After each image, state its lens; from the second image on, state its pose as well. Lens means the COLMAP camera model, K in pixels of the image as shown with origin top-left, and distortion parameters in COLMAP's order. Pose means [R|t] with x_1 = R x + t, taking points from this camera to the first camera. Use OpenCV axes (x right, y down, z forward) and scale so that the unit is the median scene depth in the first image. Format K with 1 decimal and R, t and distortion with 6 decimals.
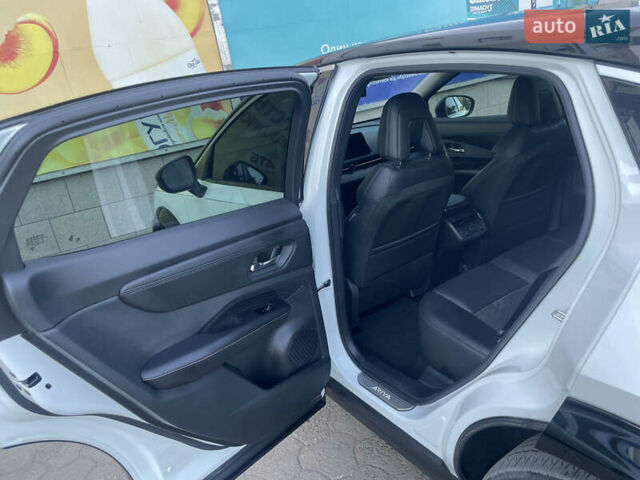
lens RADIAL K [[466.6, 0, 320.0], [0, 466.6, 240.0], [0, 0, 1]] dist [0.103219, -0.178024]
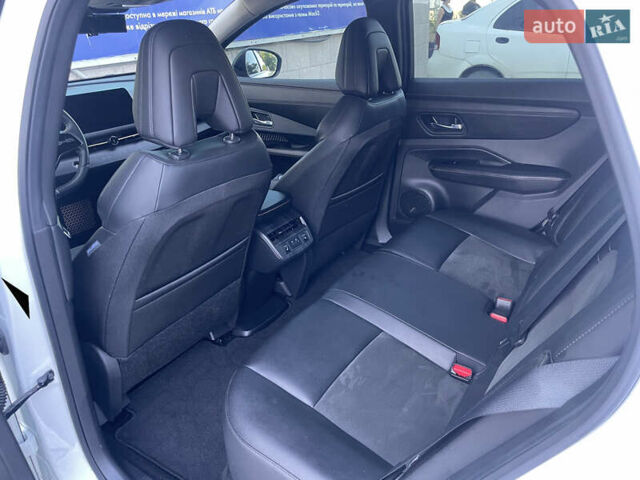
lens RADIAL K [[485.5, 0, 320.0], [0, 485.5, 240.0], [0, 0, 1]] dist [0.063171, -0.088352]
pose [[0.915499, -0.049875, 0.399216, 0.069424], [0.023363, 0.997202, 0.071004, -0.075897], [-0.401641, -0.055677, 0.914103, 0.324260]]
